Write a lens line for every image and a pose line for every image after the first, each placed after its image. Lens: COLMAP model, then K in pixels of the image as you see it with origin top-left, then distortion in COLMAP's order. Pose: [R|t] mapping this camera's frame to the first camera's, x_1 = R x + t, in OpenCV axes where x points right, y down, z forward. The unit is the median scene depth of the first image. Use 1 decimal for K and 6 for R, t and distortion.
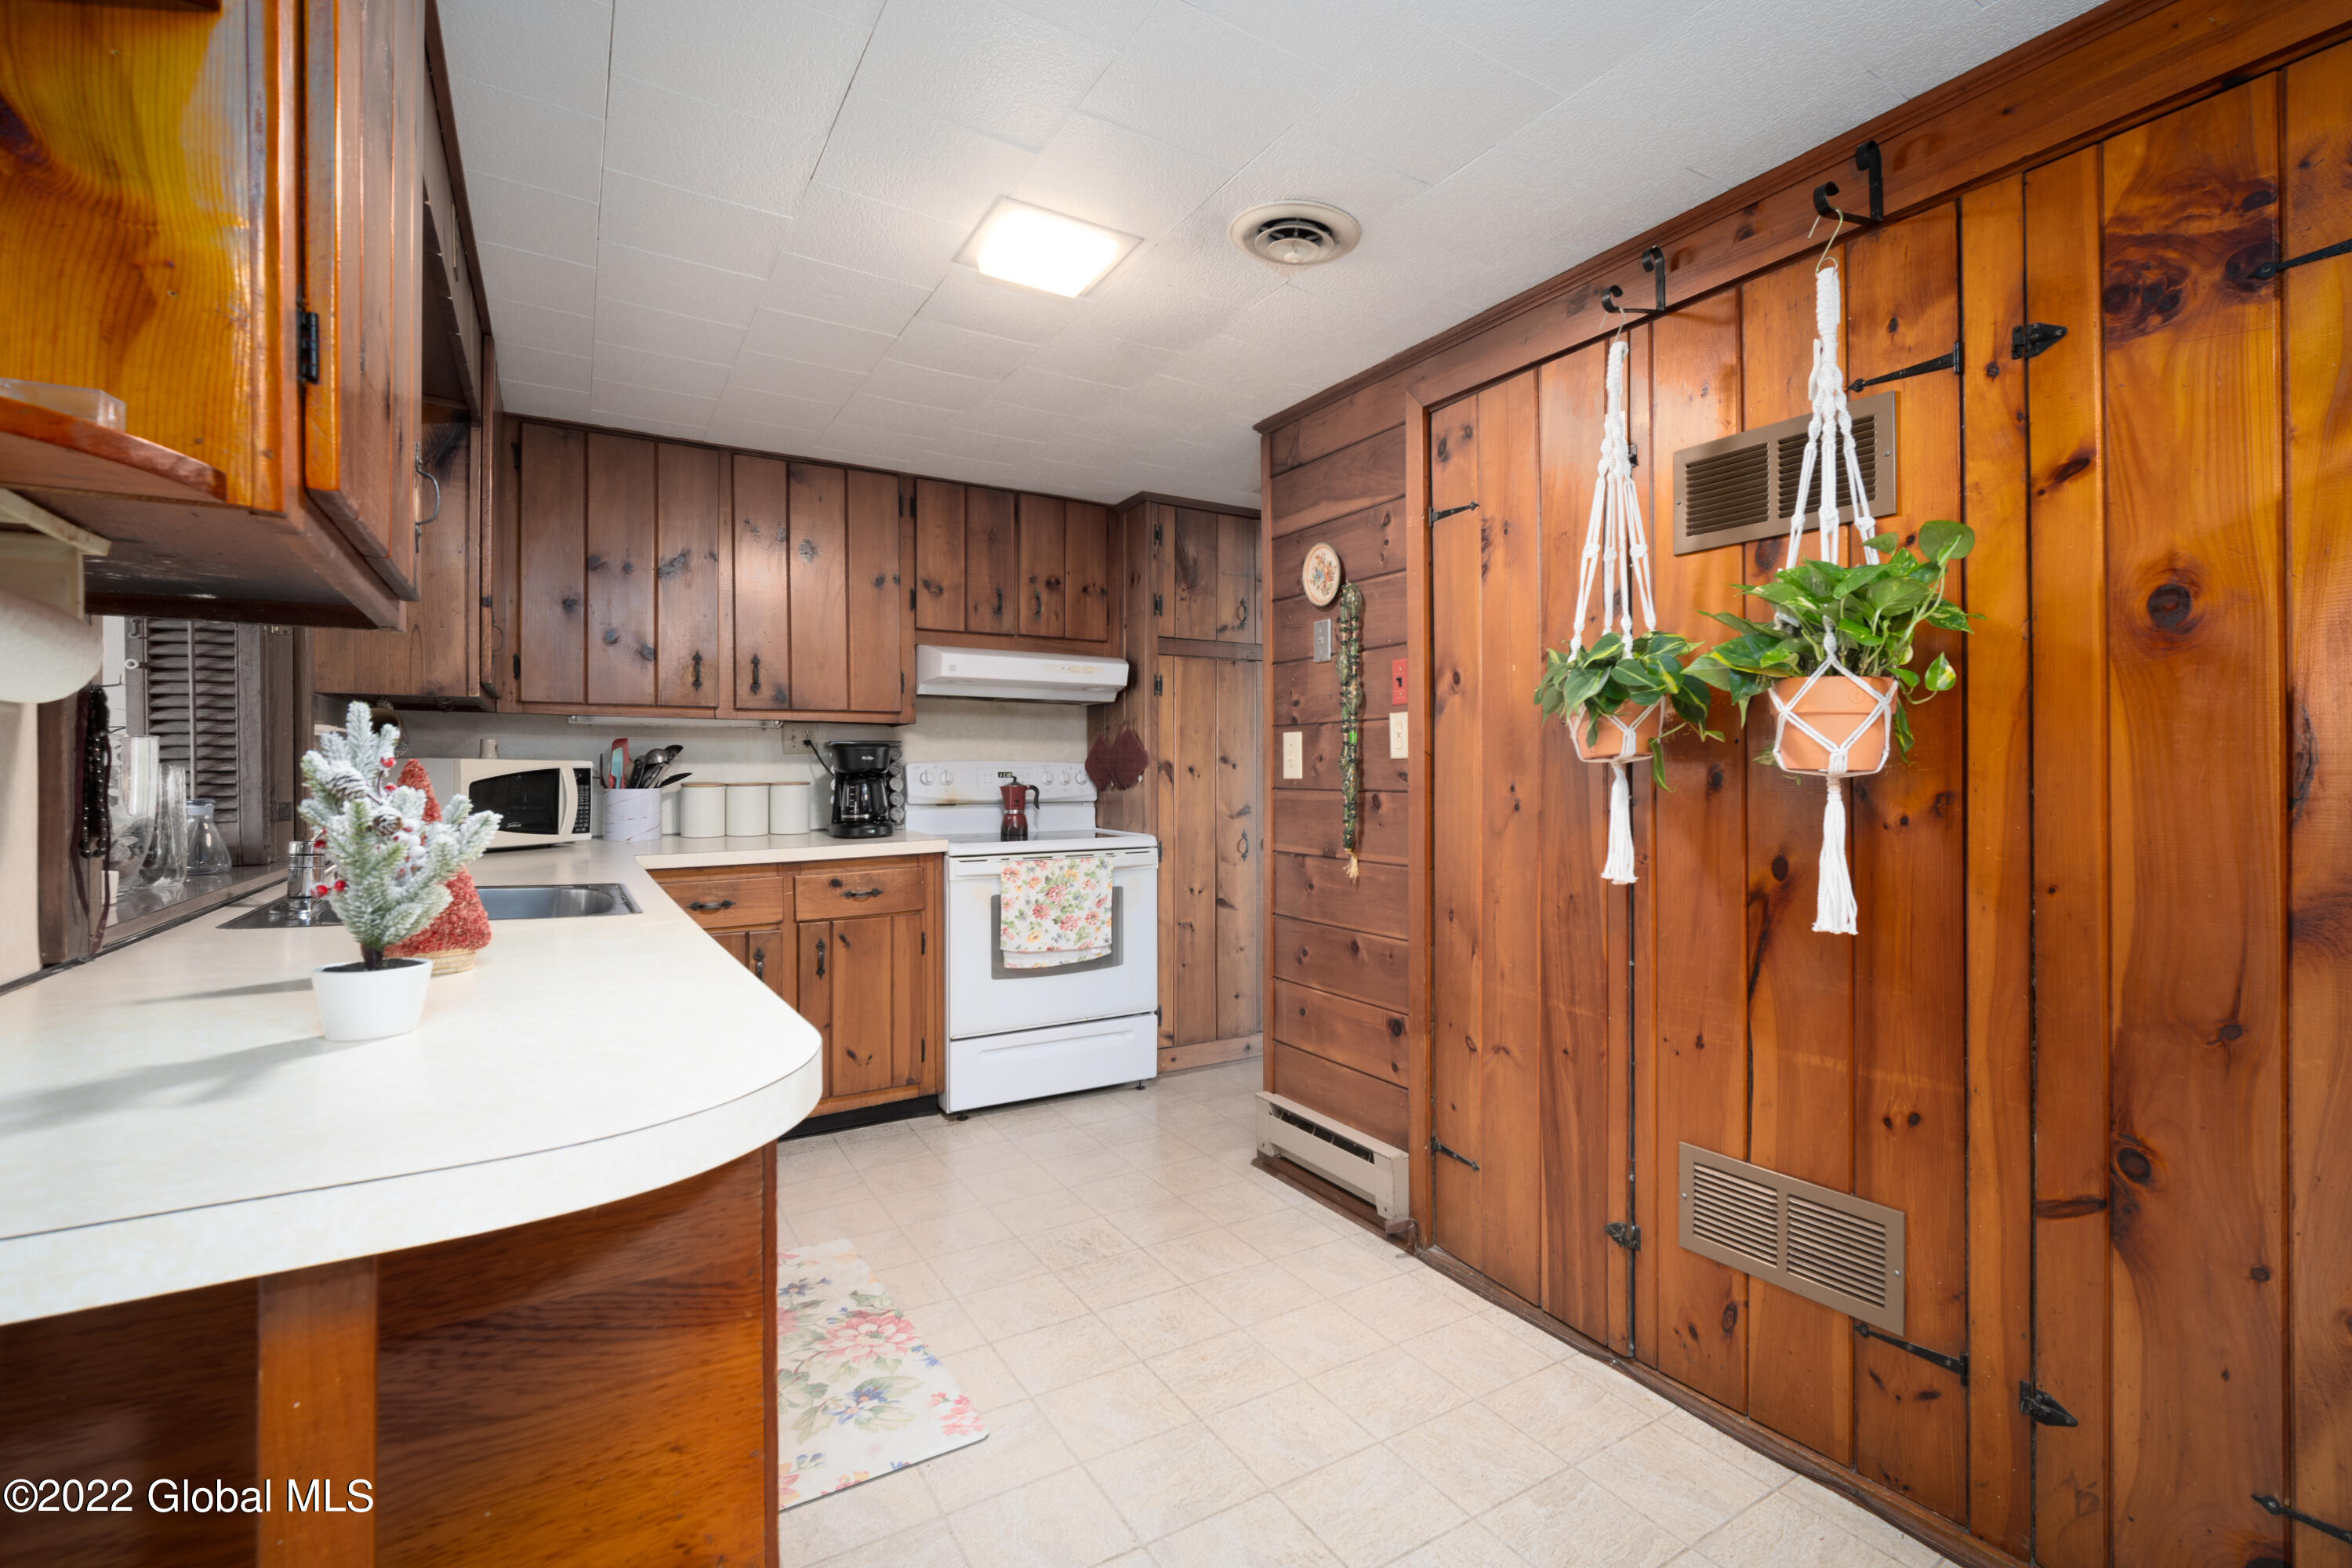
lens RADIAL K [[998.9, 0, 1190.4], [0, 998.9, 776.7], [0, 0, 1]] dist [-0.012805, 0.002762]
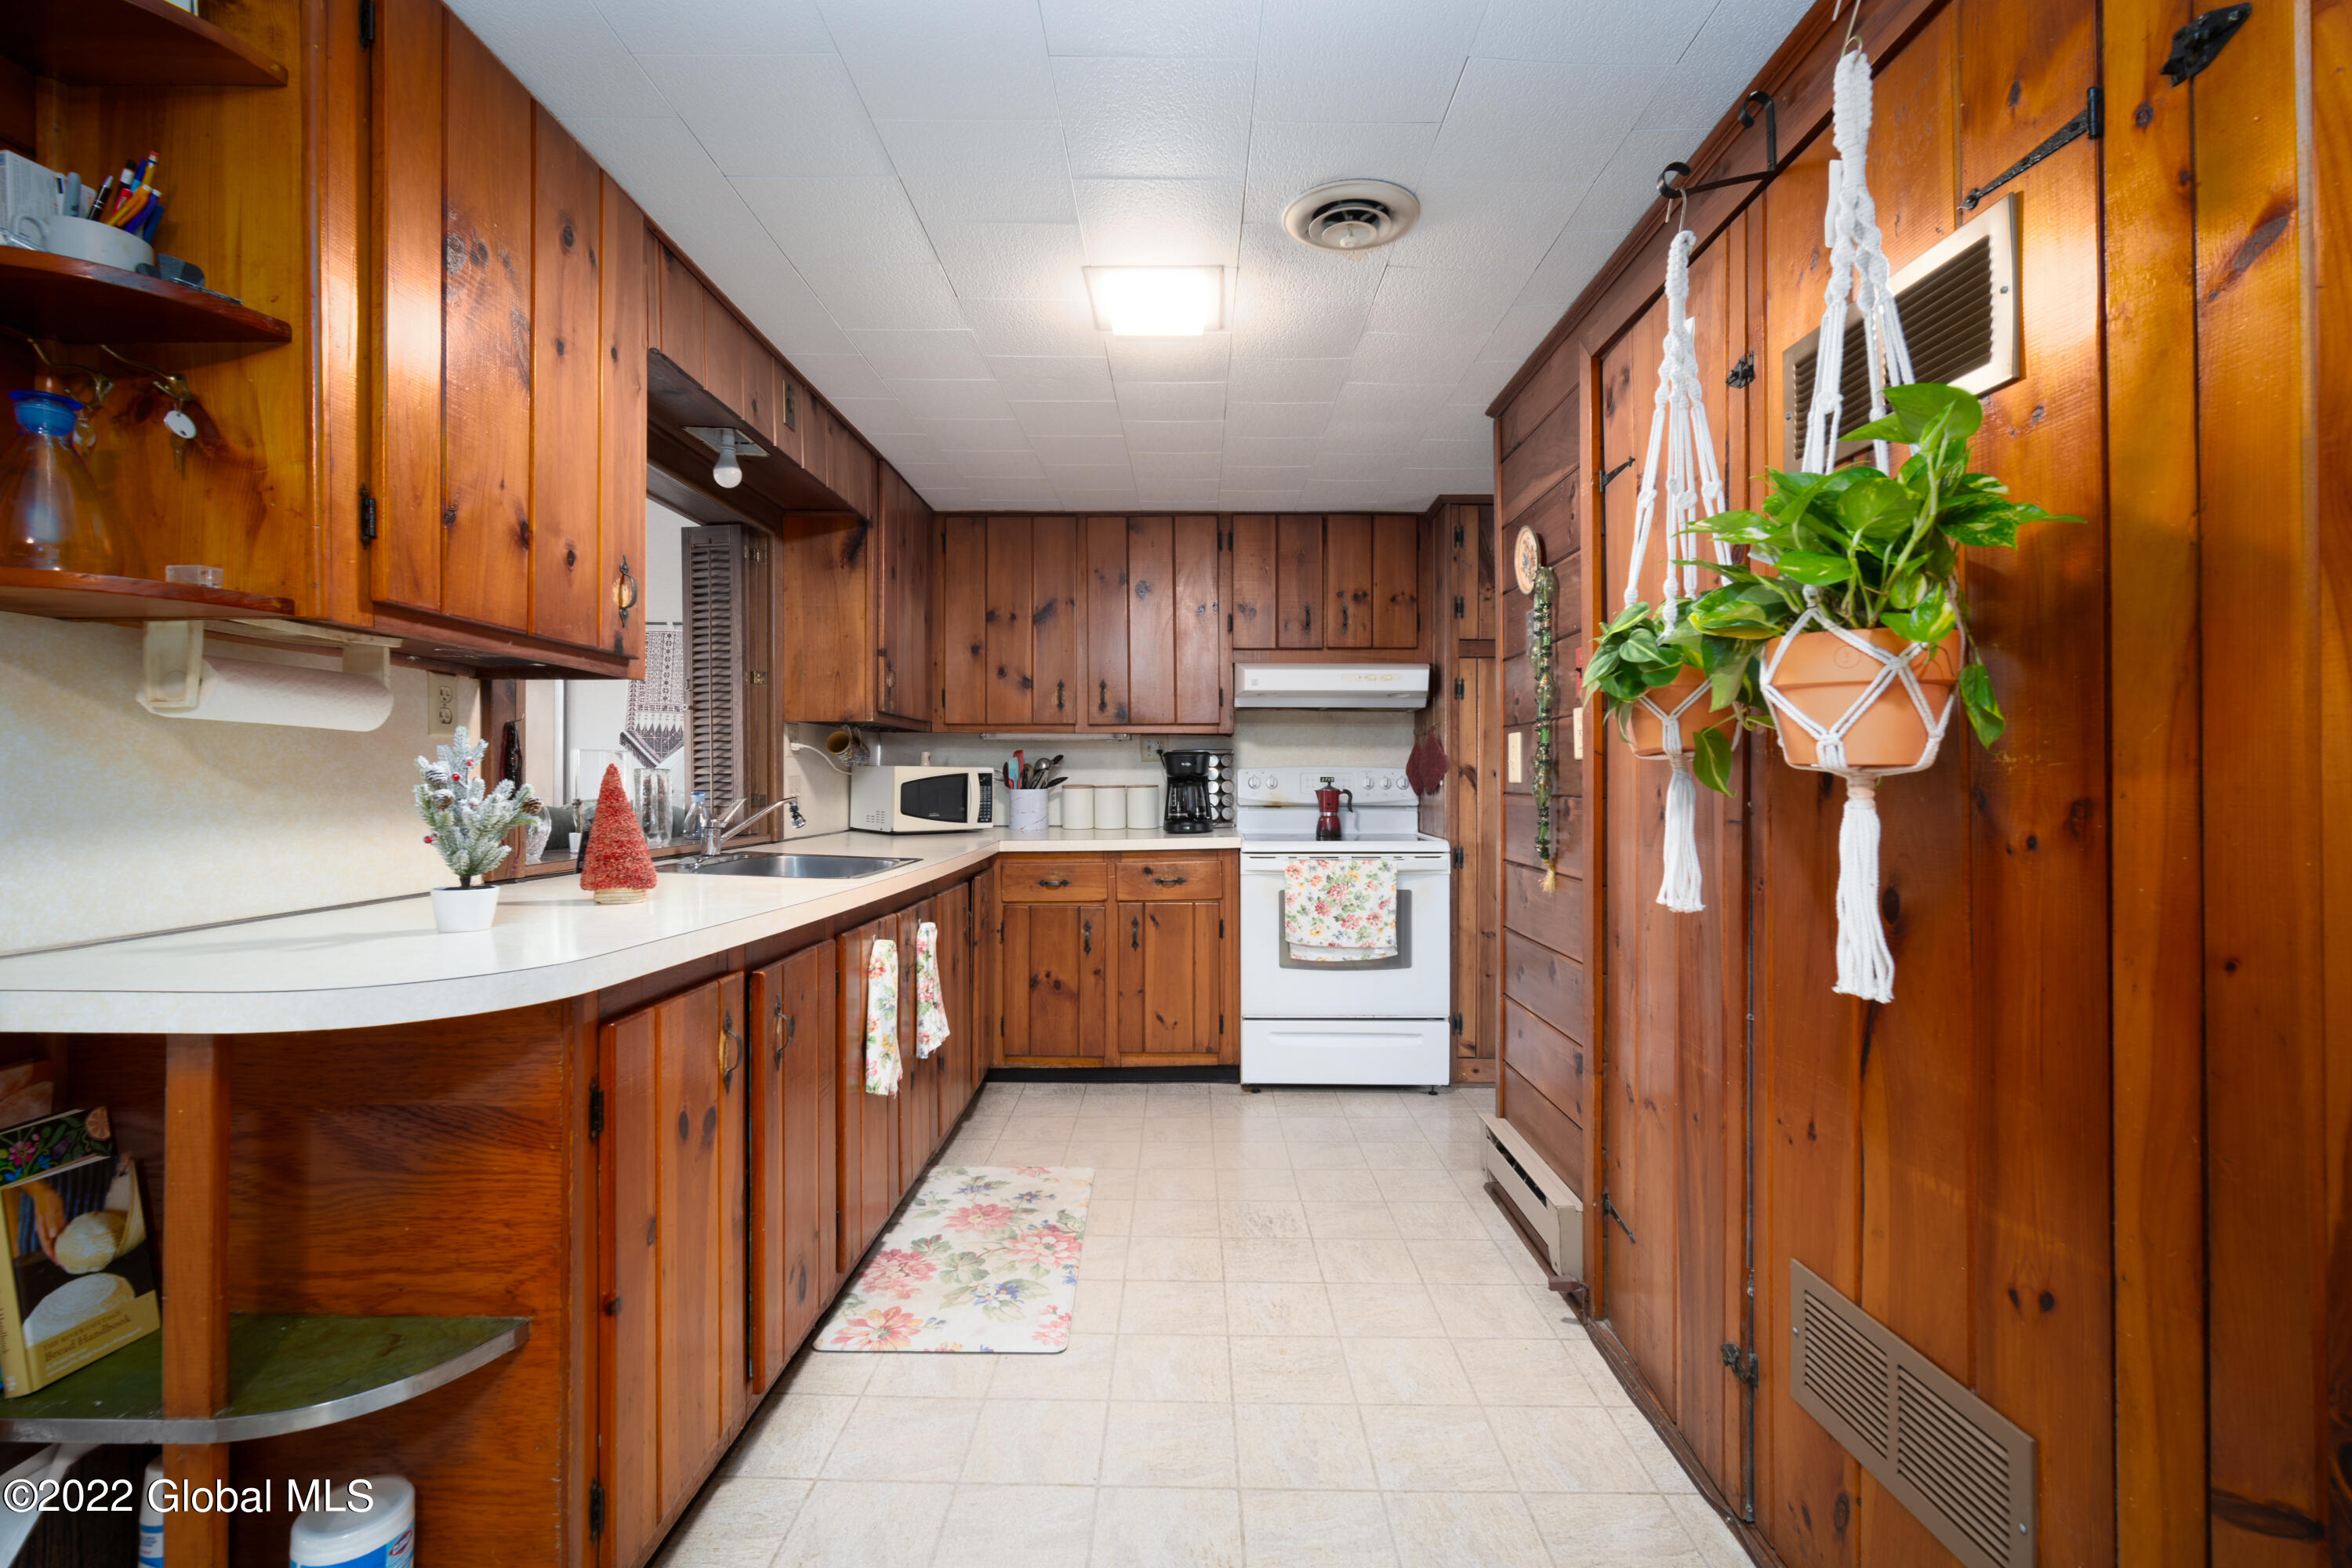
lens RADIAL K [[935.7, 0, 1180.0], [0, 935.7, 784.7], [0, 0, 1]] dist [-0.008756, 0.002005]
pose [[0.851902, 0.004675, -0.523680, 0.353713], [-0.004542, 0.999988, 0.001538, 0.004808], [0.523681, 0.001068, 0.851914, 0.113966]]
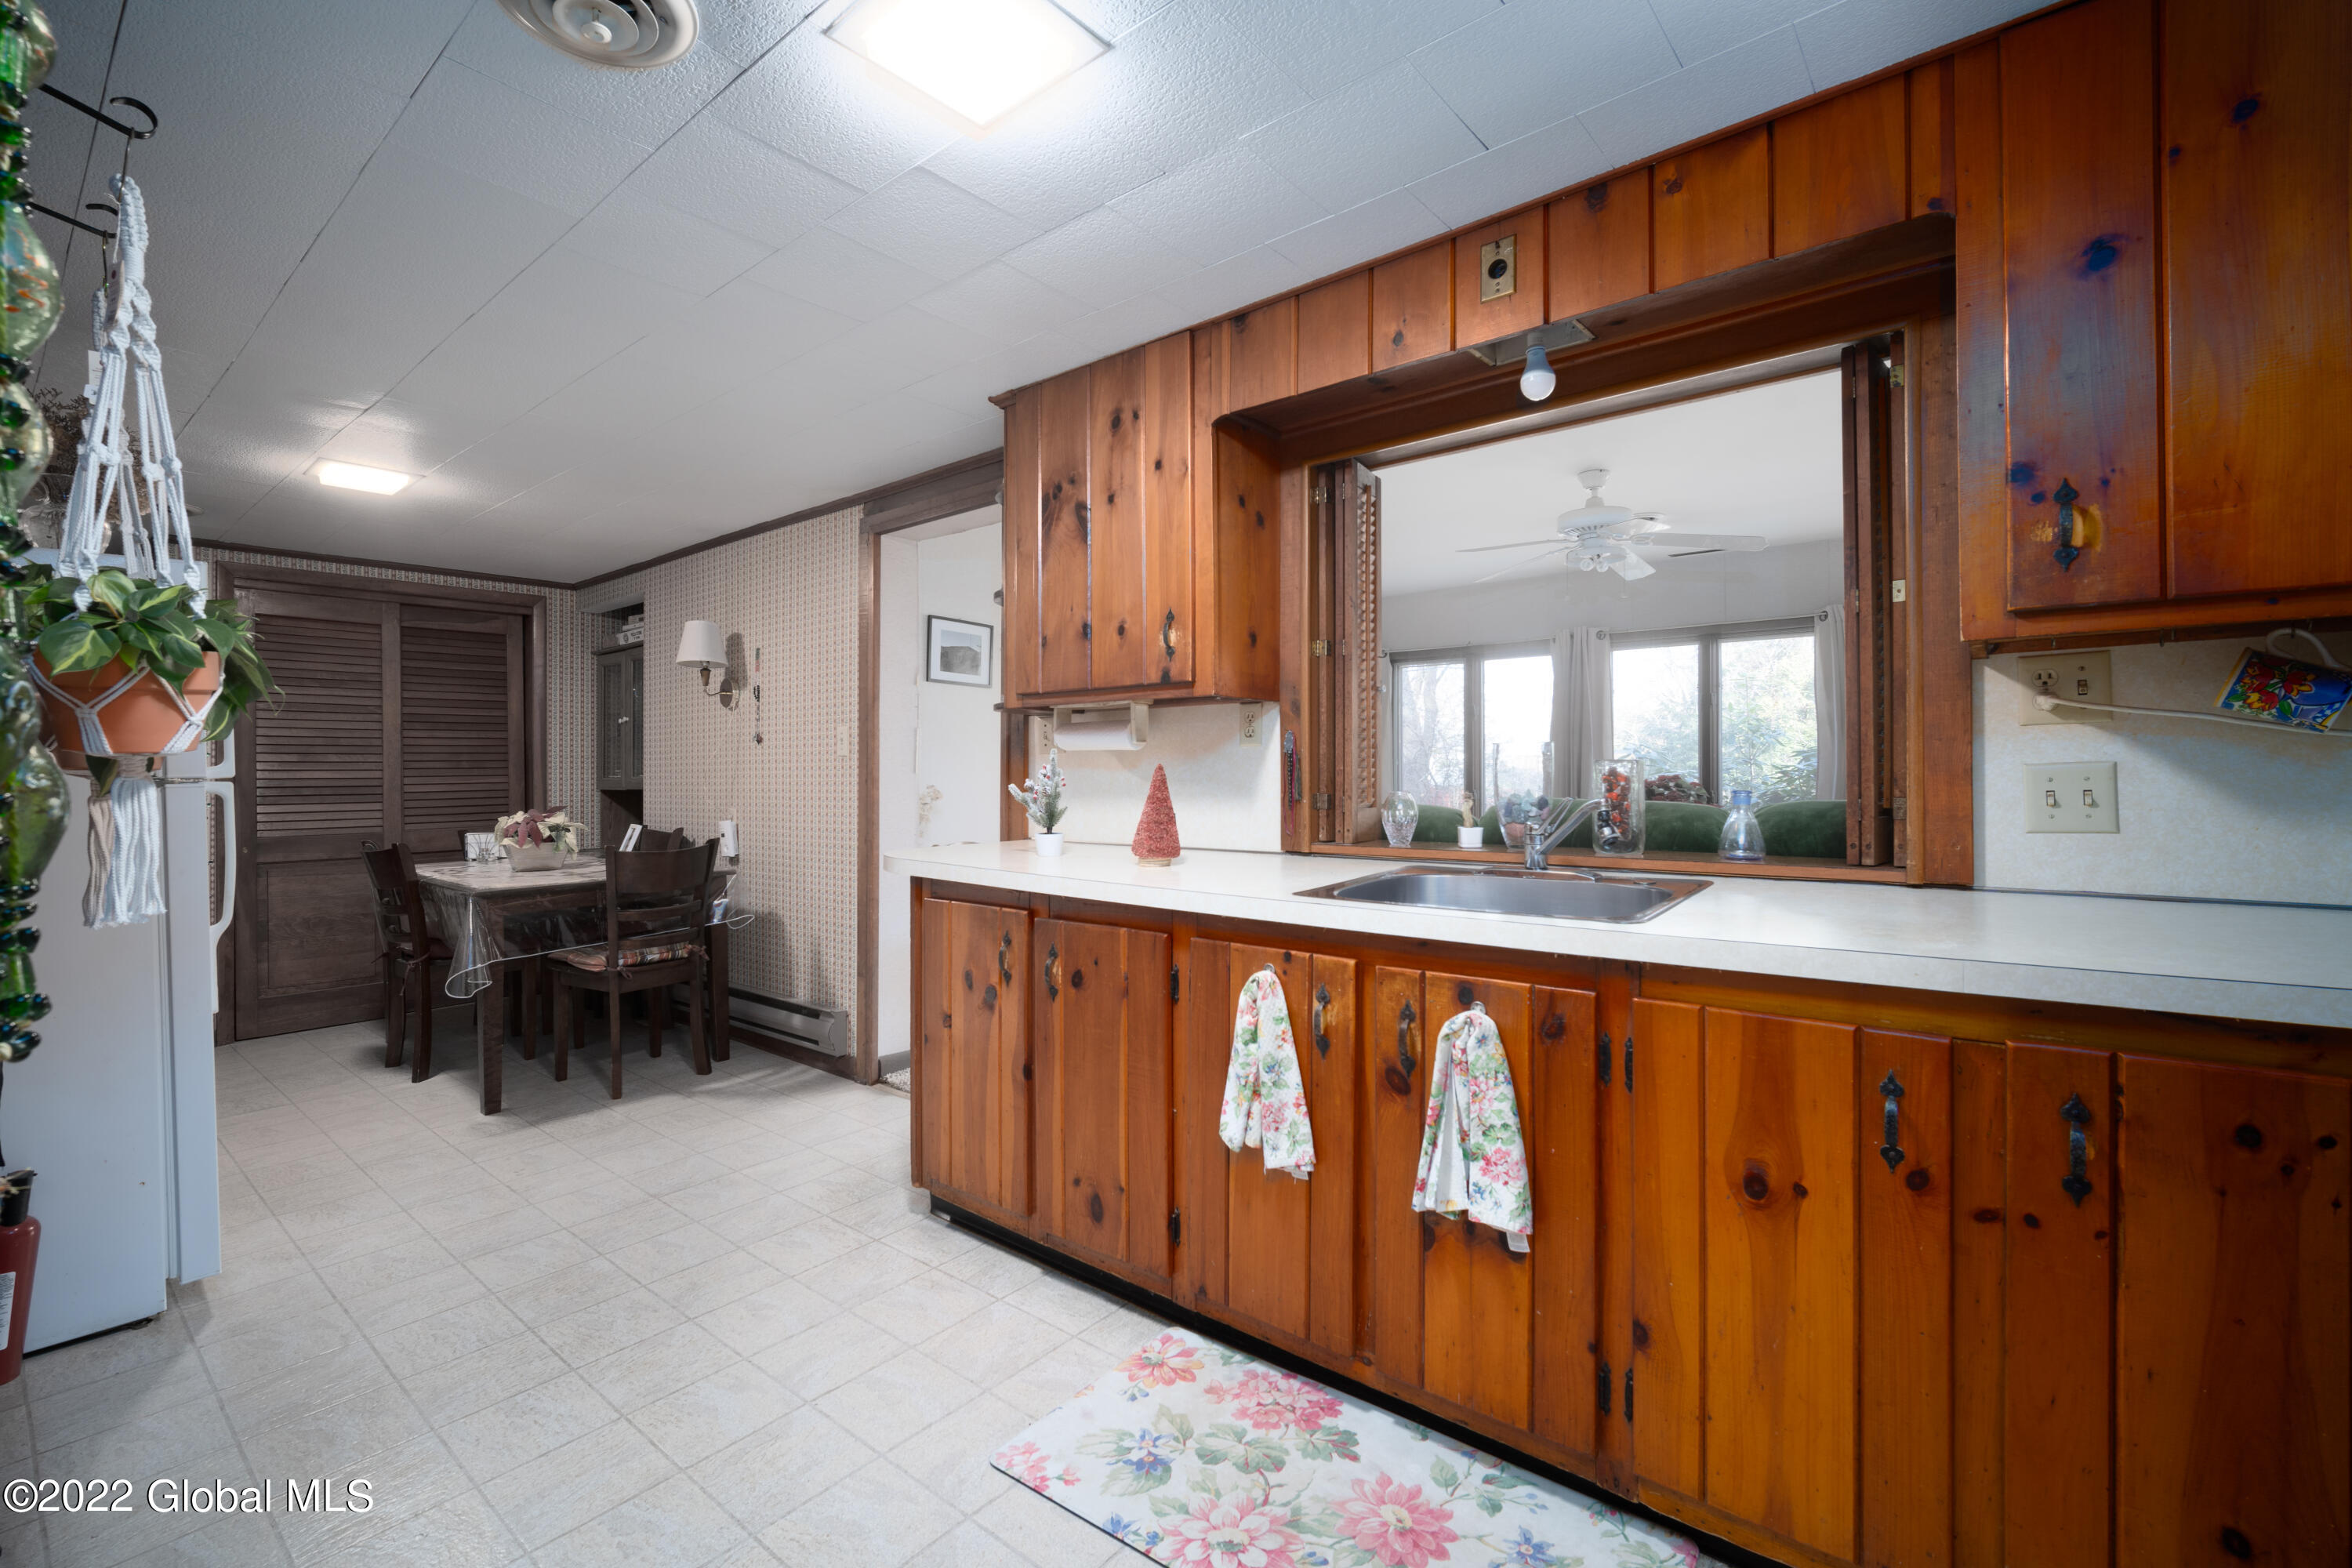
lens RADIAL K [[998.9, 0, 1159.0], [0, 998.9, 776.0], [0, 0, 1]] dist [-0.012805, 0.002762]
pose [[-0.936717, 0.012729, -0.349855, -0.021564], [0.012179, 0.999919, 0.003772, -0.000604], [0.349875, -0.000728, -0.936796, 1.466971]]
